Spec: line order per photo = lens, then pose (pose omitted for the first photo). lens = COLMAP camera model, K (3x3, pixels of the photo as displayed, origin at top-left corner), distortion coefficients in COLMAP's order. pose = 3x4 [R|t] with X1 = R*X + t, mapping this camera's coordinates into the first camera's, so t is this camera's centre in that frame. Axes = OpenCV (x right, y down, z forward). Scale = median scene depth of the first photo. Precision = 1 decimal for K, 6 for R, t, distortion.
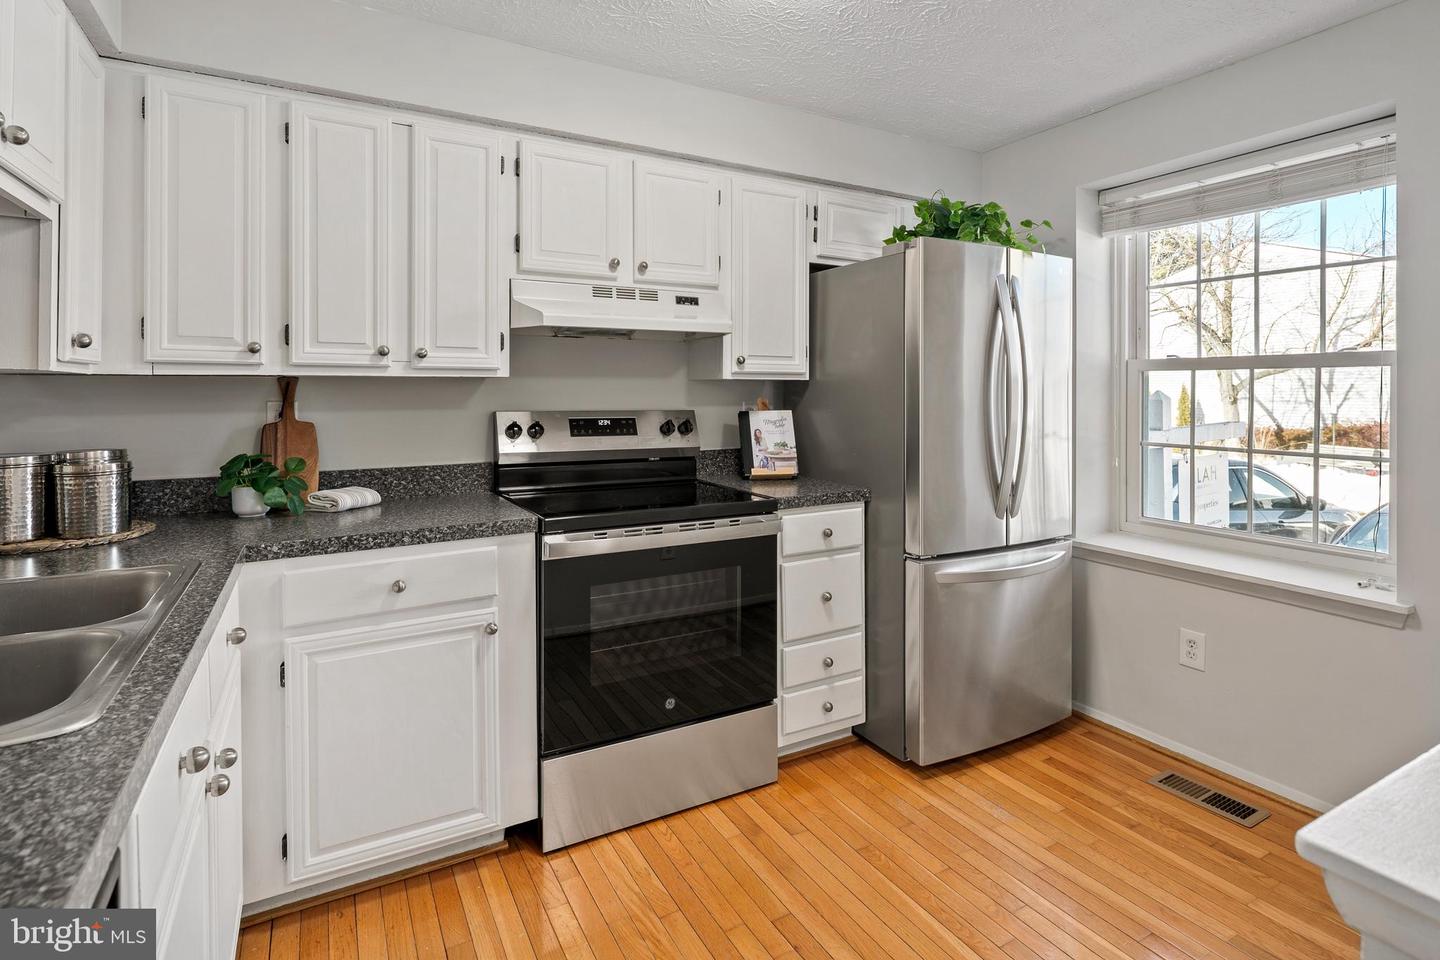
lens RADIAL K [[710.0, 0, 718.6], [0, 710.0, 394.0], [0, 0, 1]] dist [0.002772, -0.000098]
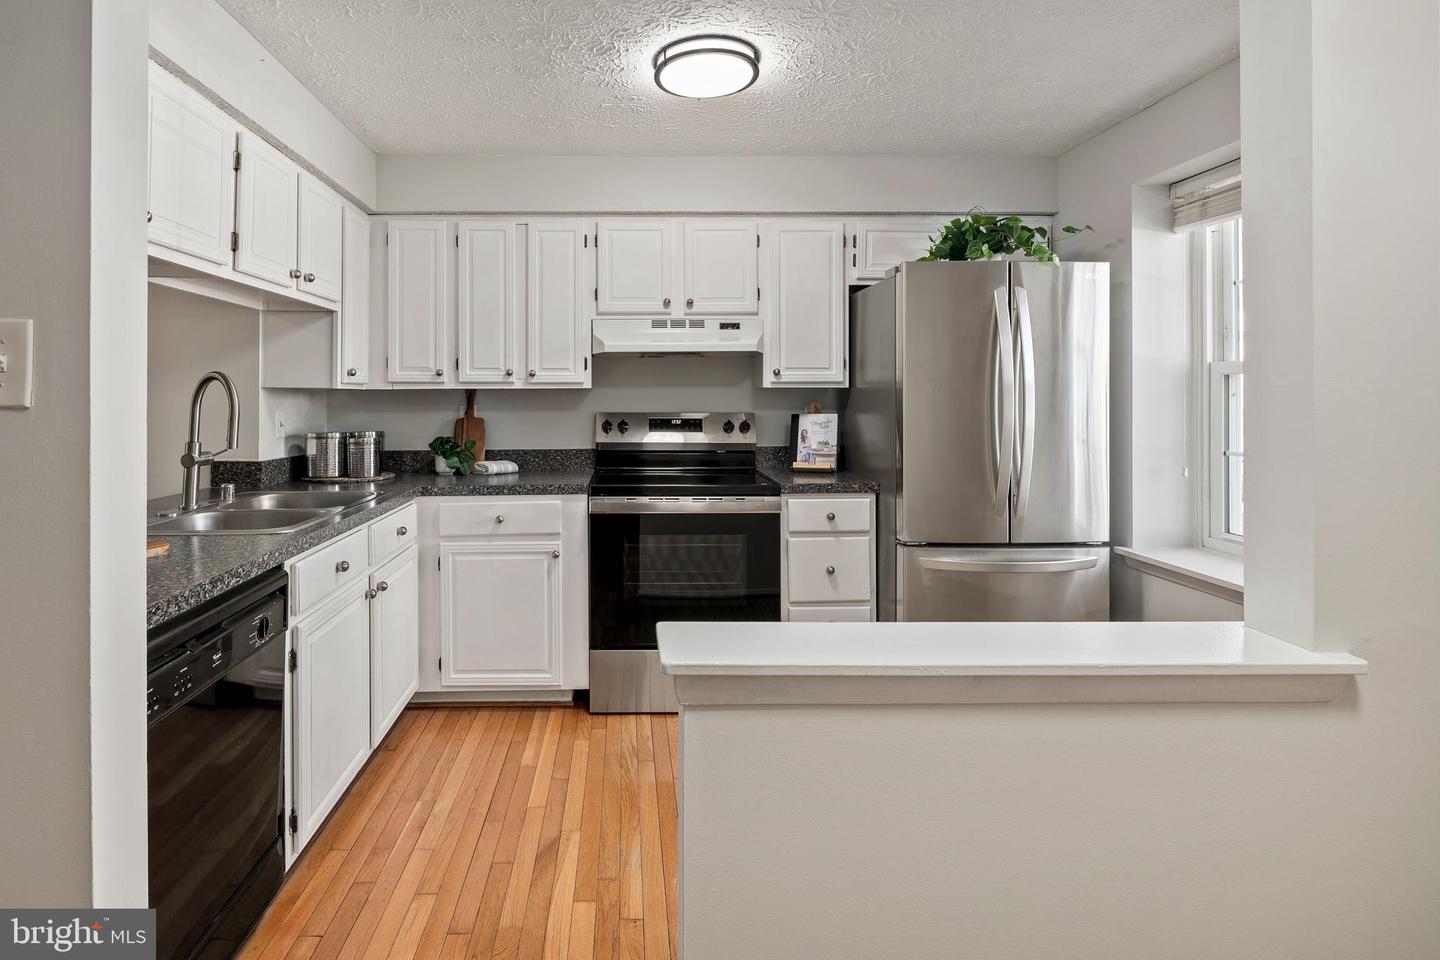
lens RADIAL K [[707.1, 0, 640.0], [0, 707.1, 397.9], [0, 0, 1]] dist [-0.000504, -0.000302]
pose [[0.880885, -0.002365, -0.473325, 0.449639], [0.001516, 0.999996, -0.002175, -0.000898], [0.473328, 0.001198, 0.880885, -0.200658]]
